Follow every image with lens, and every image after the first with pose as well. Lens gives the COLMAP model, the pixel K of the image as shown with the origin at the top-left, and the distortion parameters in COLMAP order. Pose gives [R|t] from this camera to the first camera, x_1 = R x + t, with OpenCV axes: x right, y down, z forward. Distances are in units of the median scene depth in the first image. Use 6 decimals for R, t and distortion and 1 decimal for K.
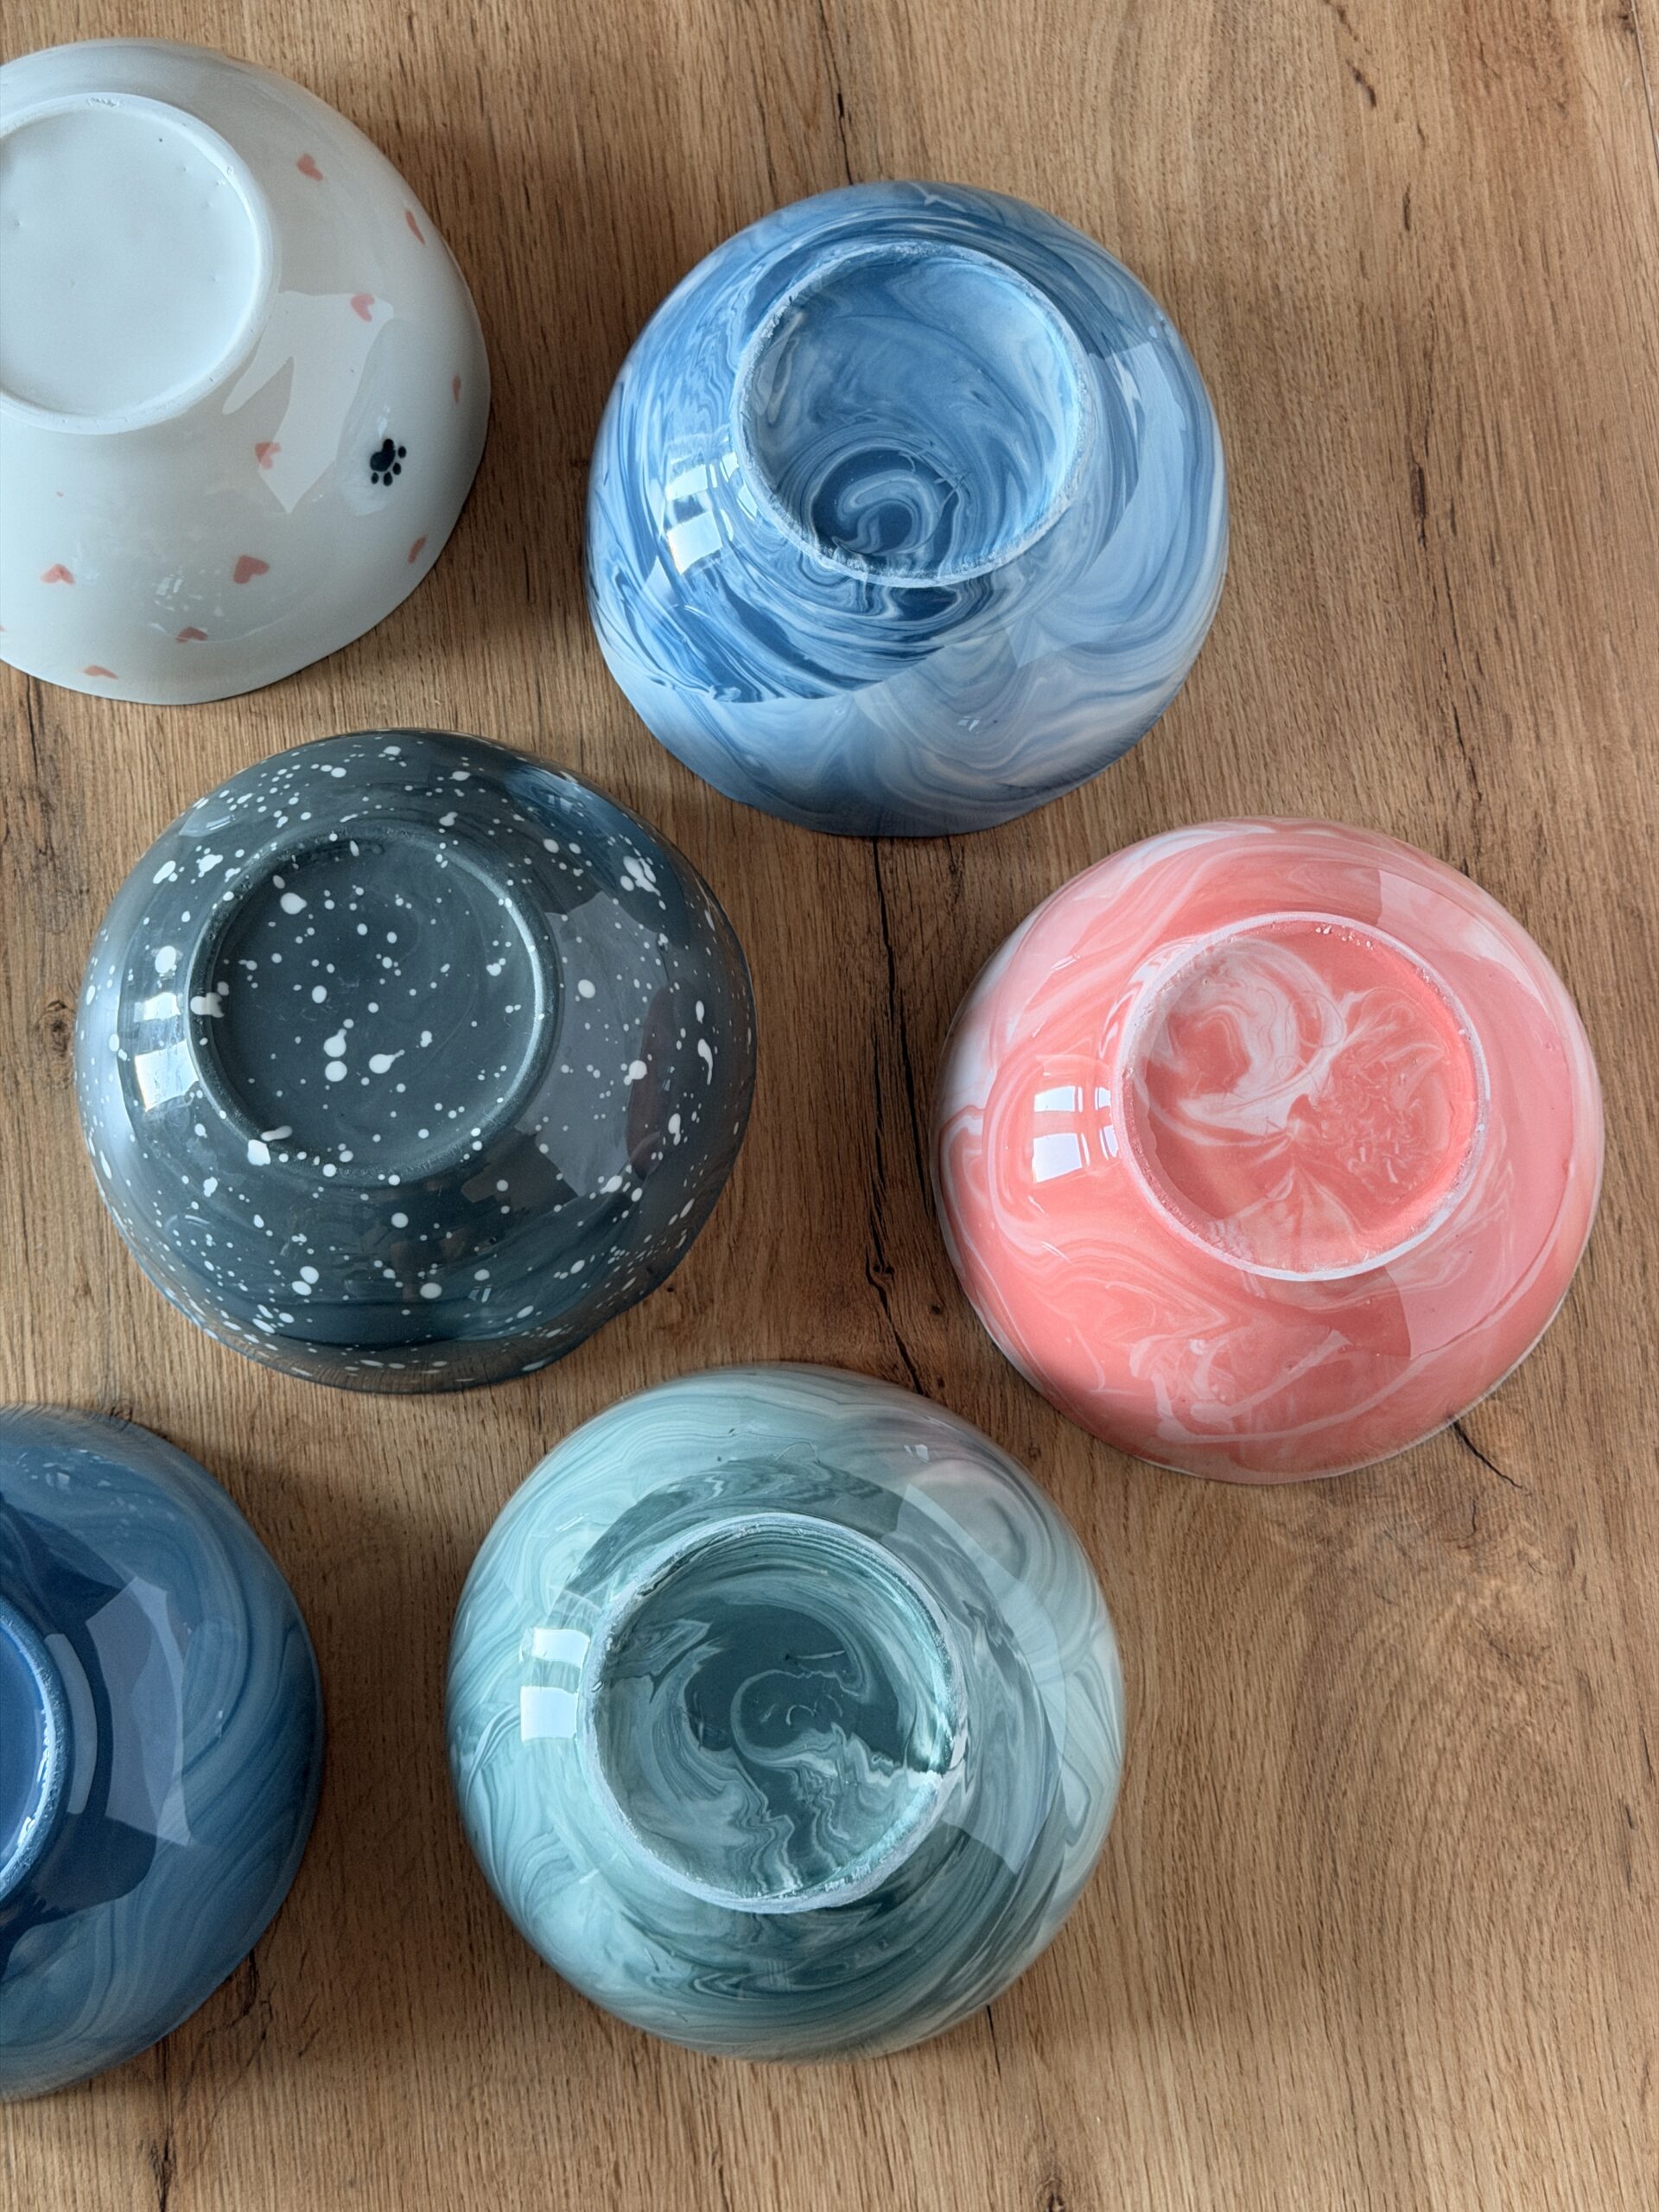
lens RADIAL K [[3002.8, 0, 829.5], [0, 3002.8, 1106.0], [0, 0, 1]] dist [0.176413, -0.341154]
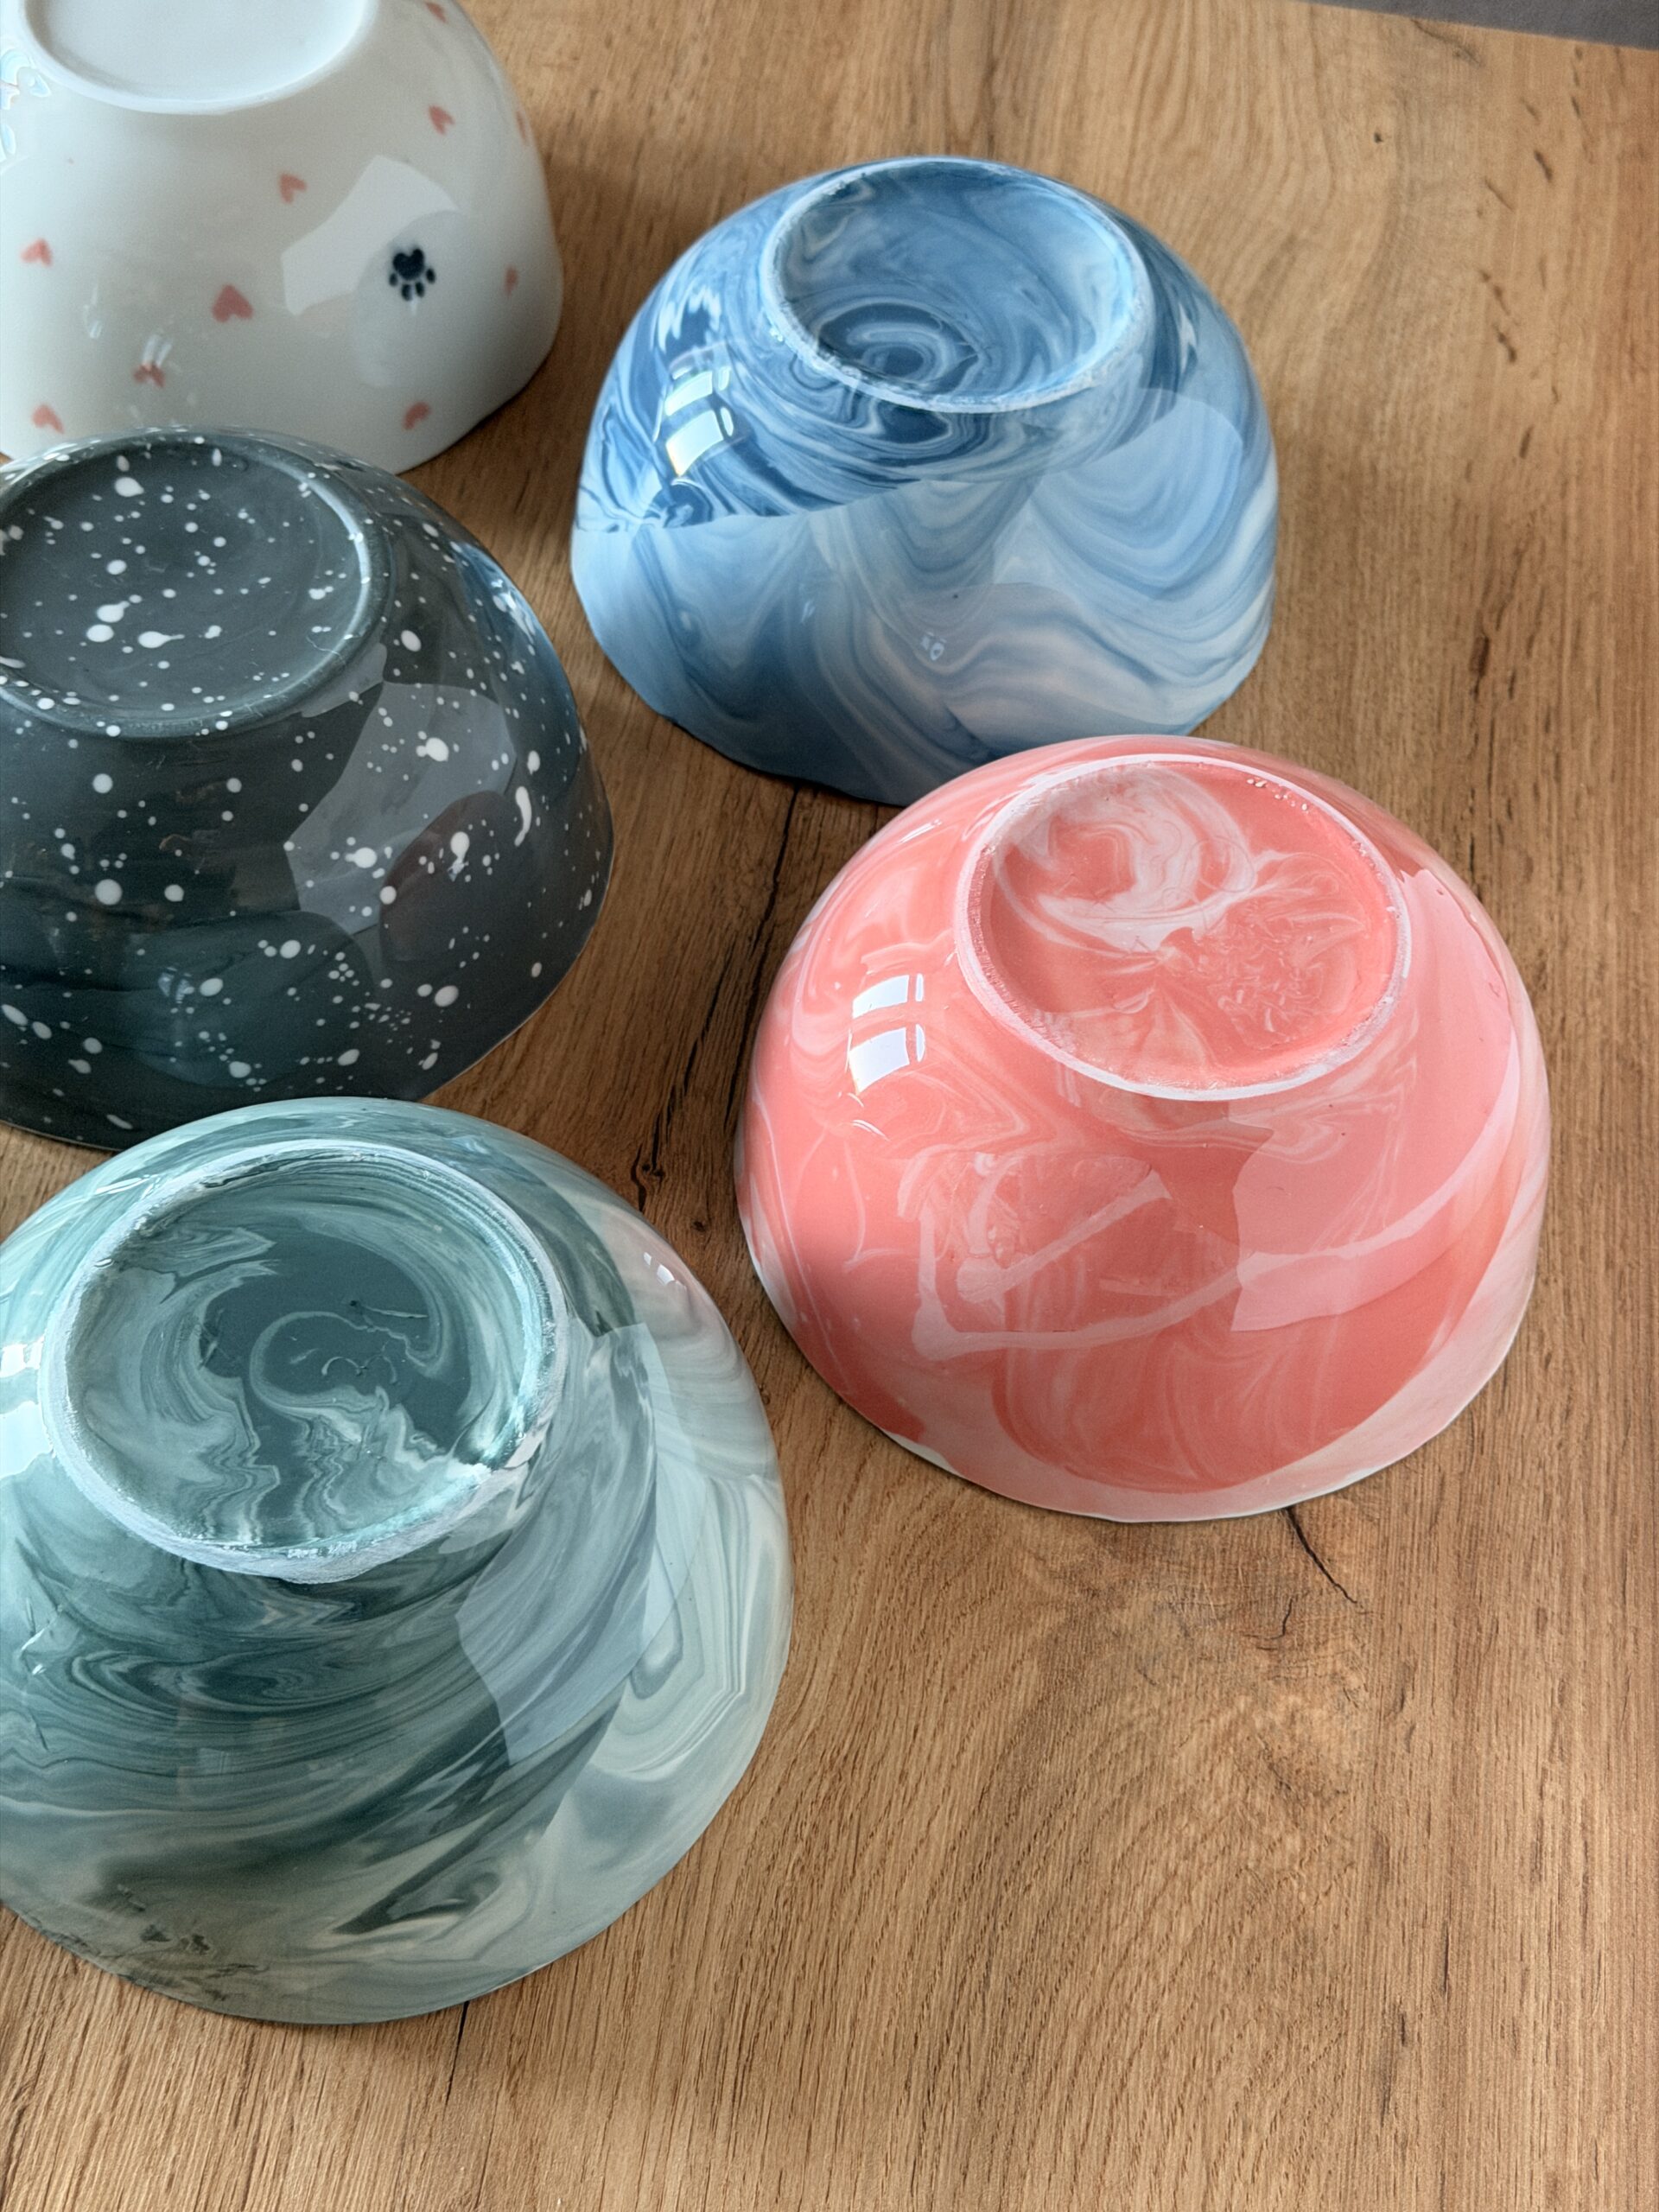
lens RADIAL K [[3039.3, 0, 818.2], [0, 3039.3, 1146.6], [0, 0, 1]] dist [0.165483, -0.252859]
pose [[0.958710, 0.257806, -0.120052, 0.166492], [-0.284290, 0.857755, -0.428293, 0.409560], [-0.007442, 0.444738, 0.895630, 0.266243]]
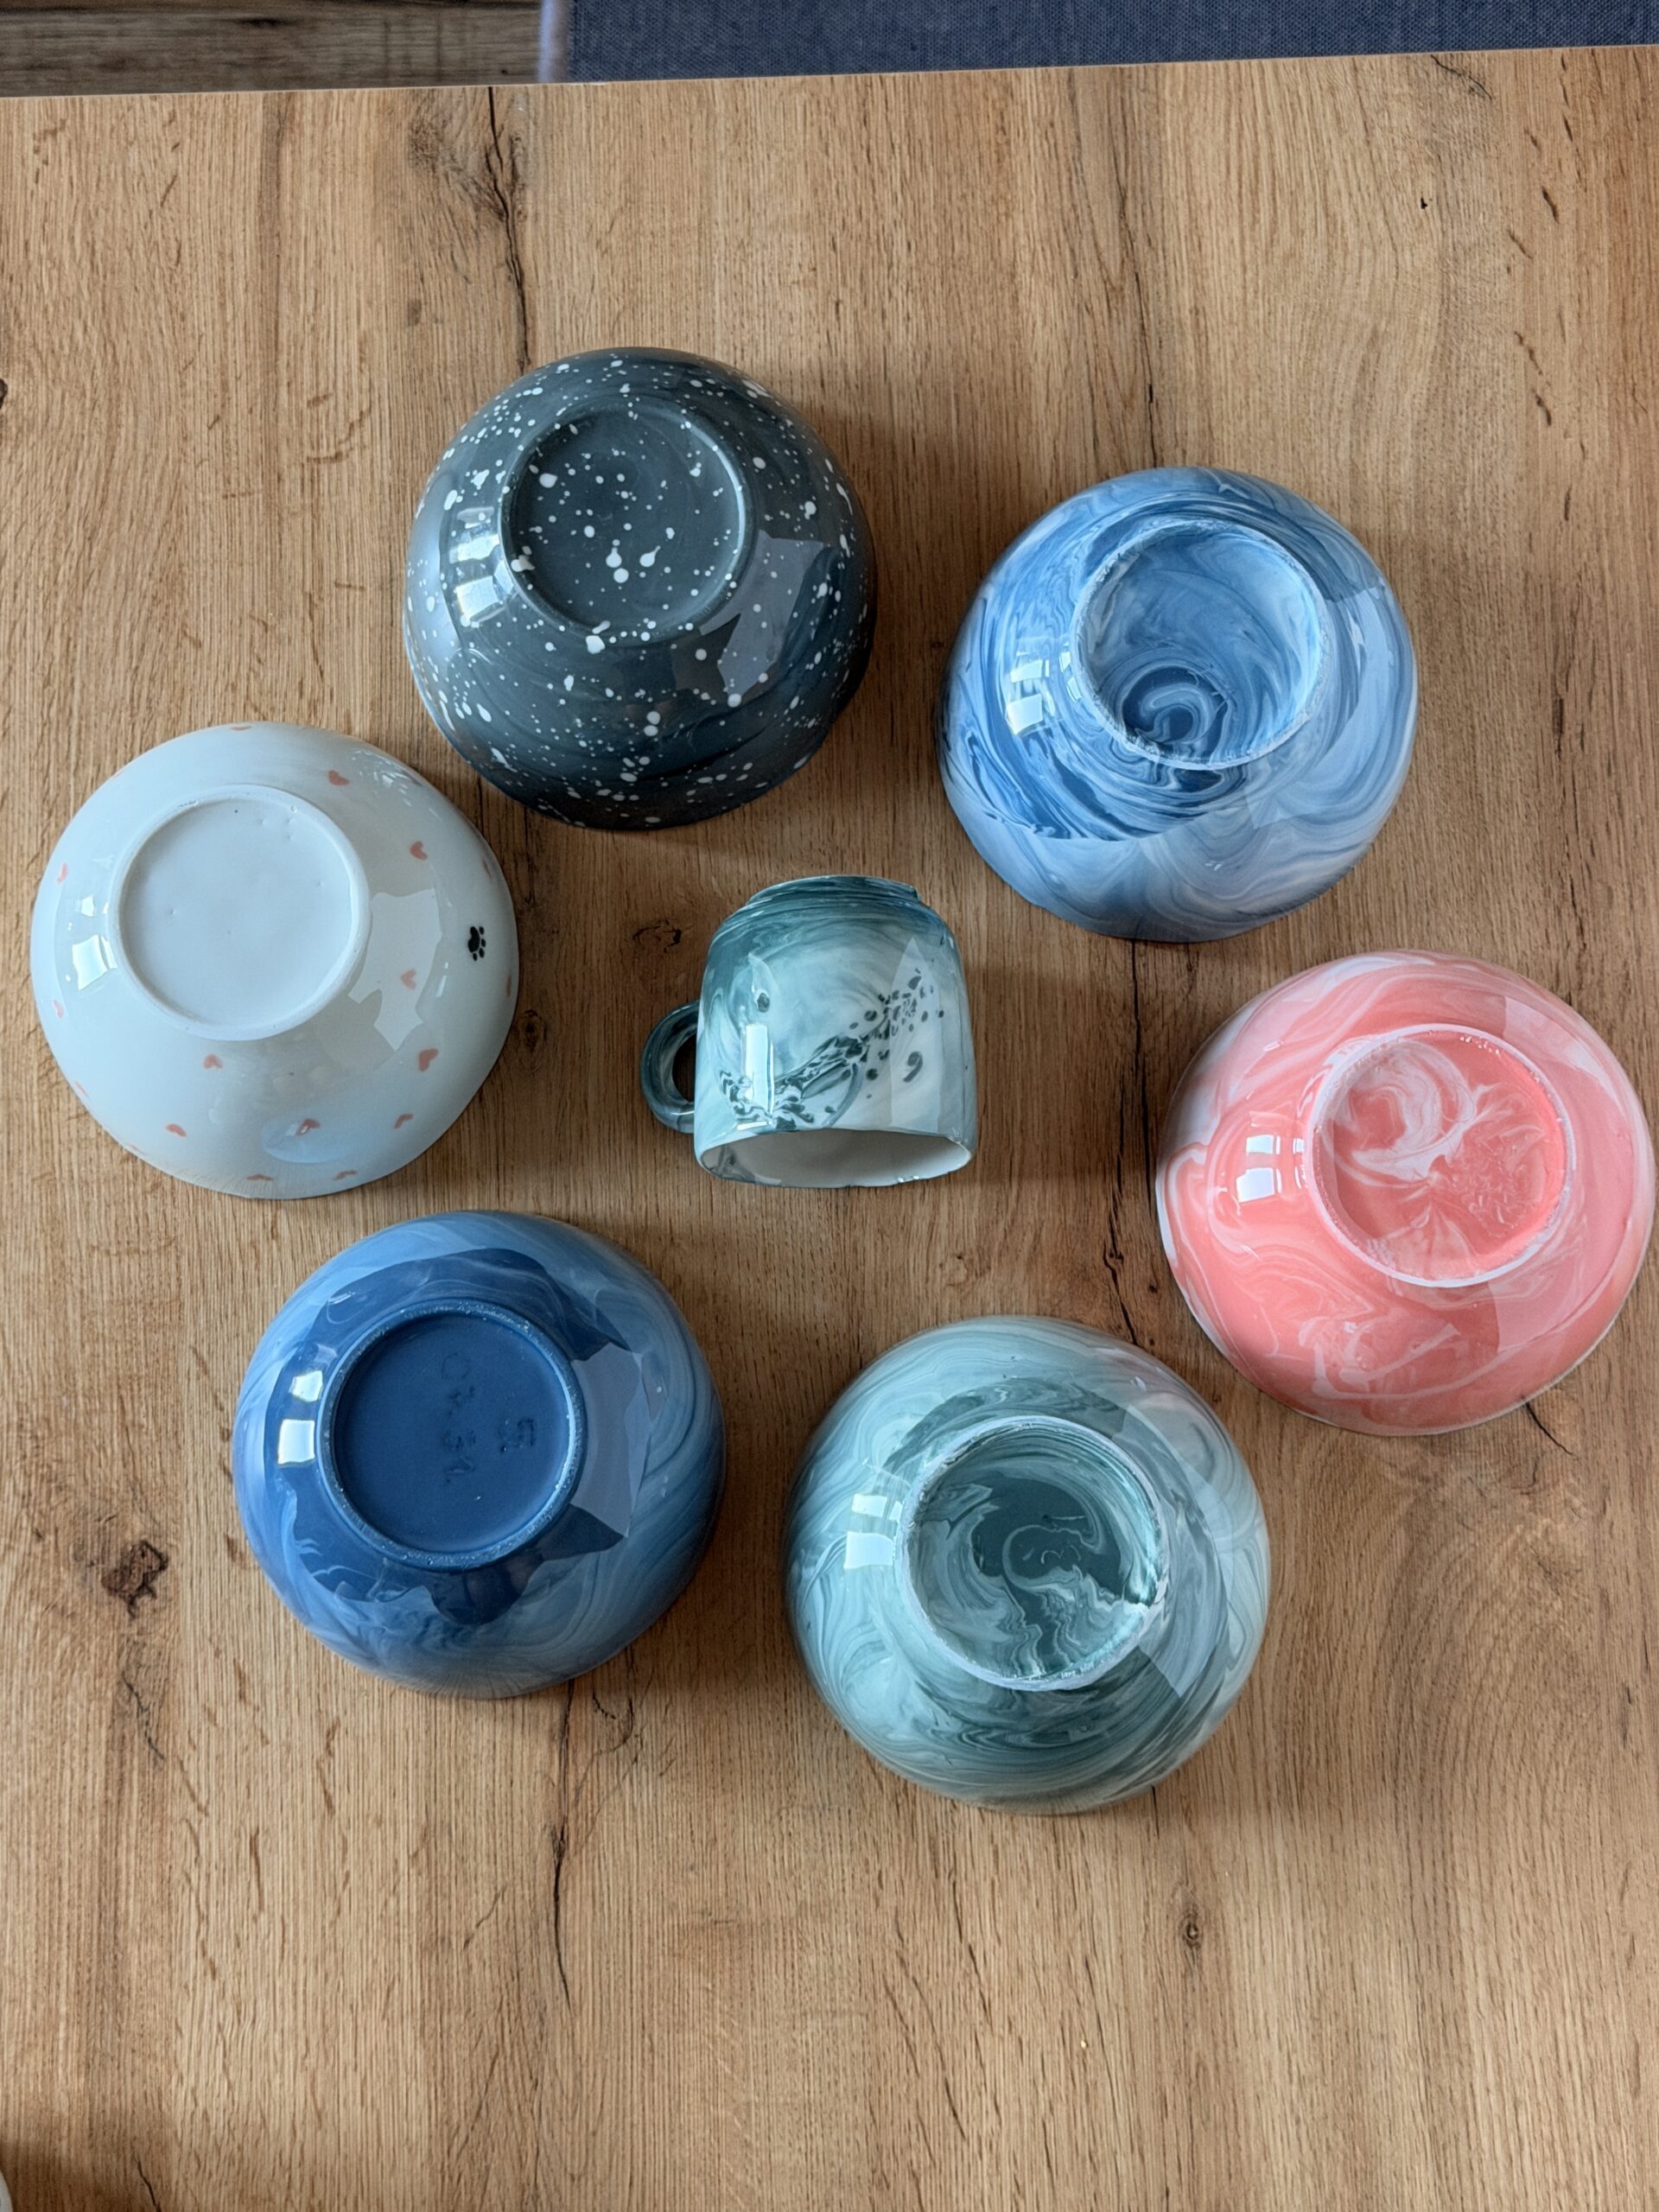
lens RADIAL K [[3039.3, 0, 818.2], [0, 3039.3, 1146.6], [0, 0, 1]] dist [0.165483, -0.252859]
pose [[0.996198, 0.084937, -0.019382, -0.098938], [-0.084790, 0.996365, 0.008254, 0.004993], [0.020013, -0.006580, 0.999778, -0.405623]]
